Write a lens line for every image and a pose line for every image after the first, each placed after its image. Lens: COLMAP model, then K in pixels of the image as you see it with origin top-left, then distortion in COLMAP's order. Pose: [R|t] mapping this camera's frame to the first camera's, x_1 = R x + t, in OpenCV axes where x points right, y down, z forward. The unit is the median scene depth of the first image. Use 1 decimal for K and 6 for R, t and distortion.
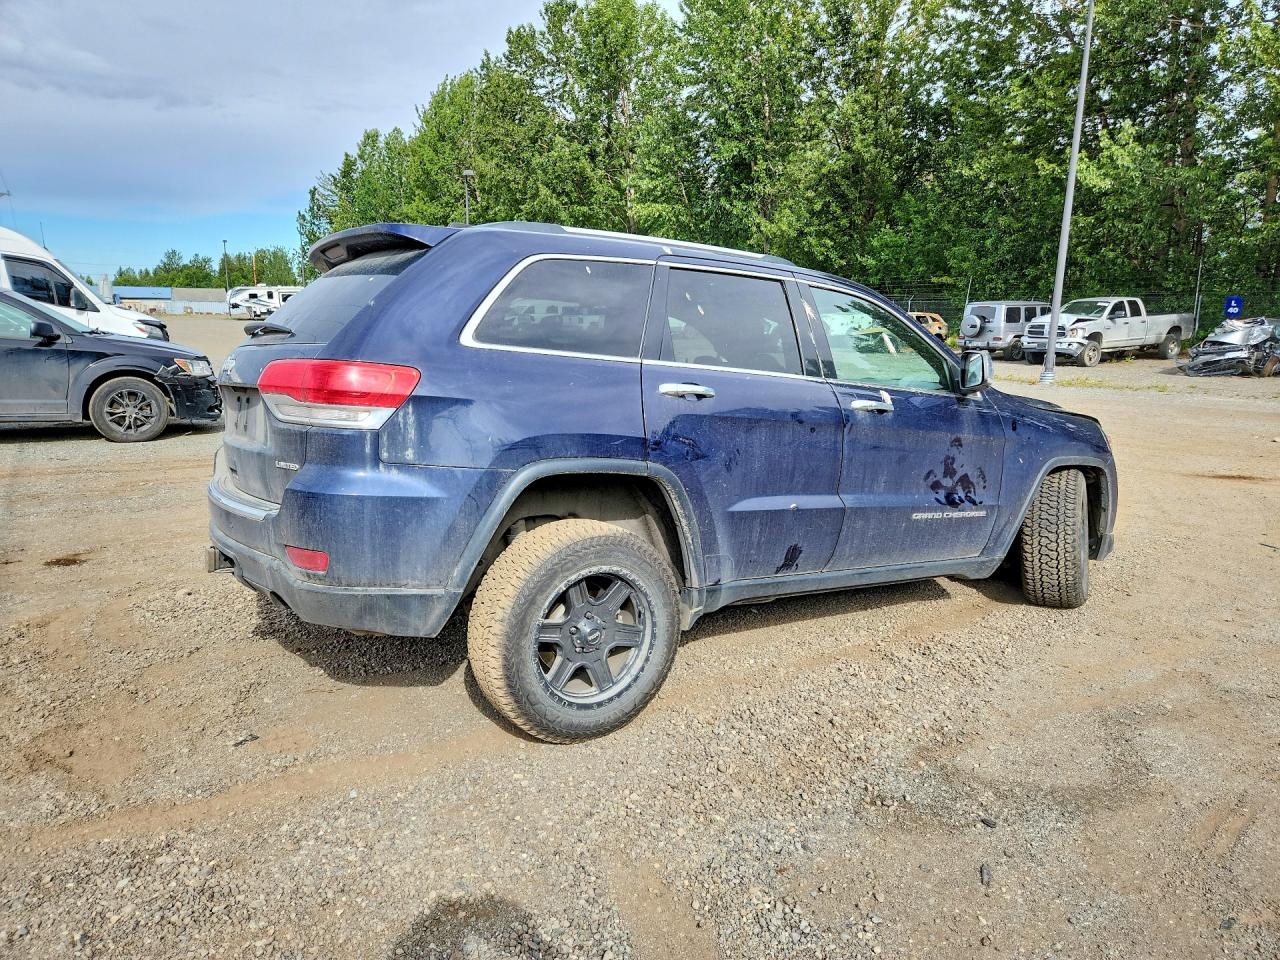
lens RADIAL K [[856.8, 0, 638.5], [0, 856.8, 482.9], [0, 0, 1]] dist [0.059228, -0.045450]
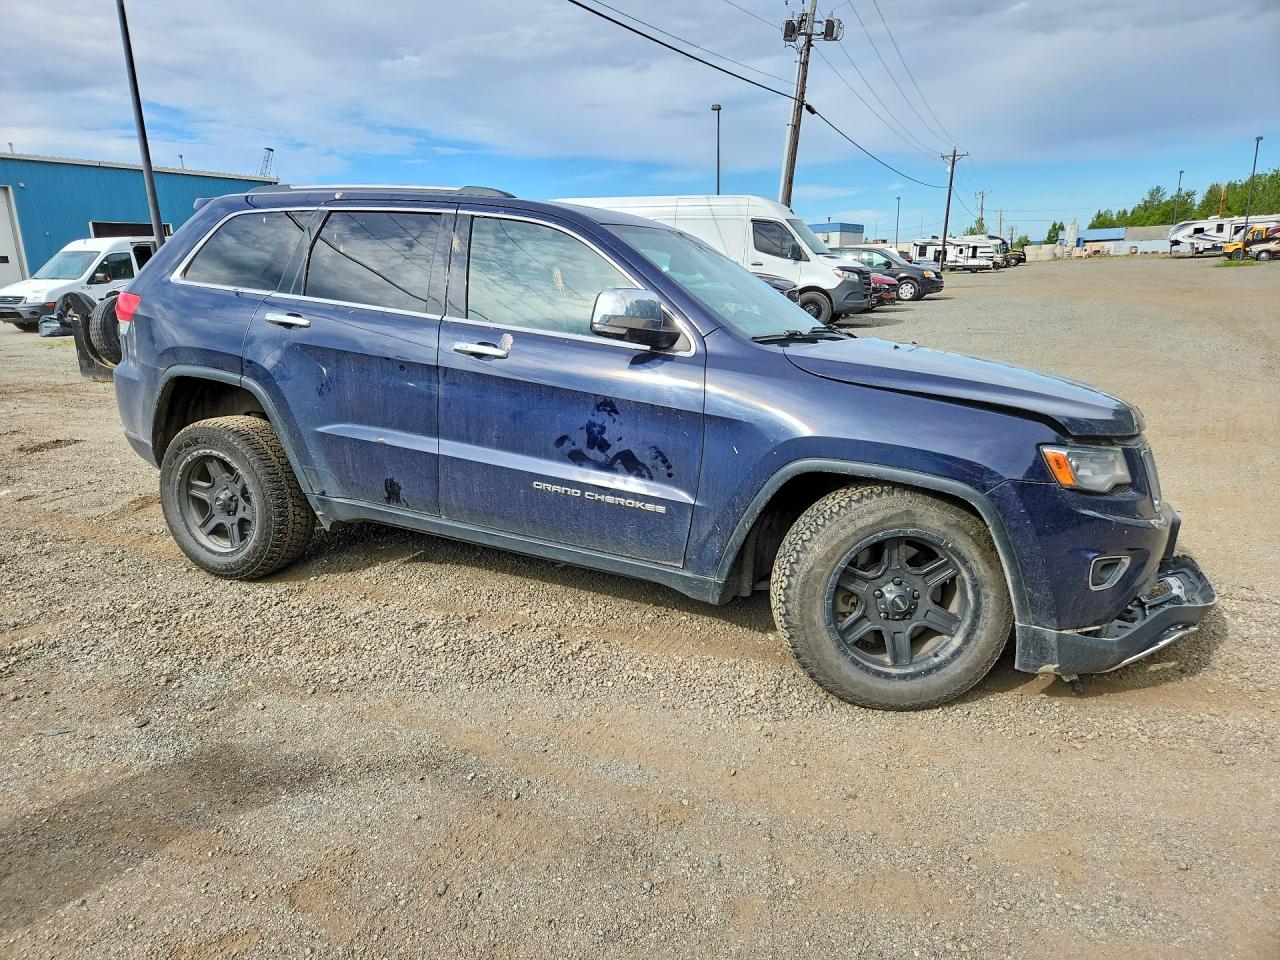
lens RADIAL K [[856.8, 0, 642.9], [0, 856.8, 479.6], [0, 0, 1]] dist [0.059228, -0.045450]
pose [[0.533625, 0.180184, -0.826304, 1.034326], [-0.129663, 0.982920, 0.130600, -0.087211], [0.835722, 0.037449, 0.547874, 0.602272]]
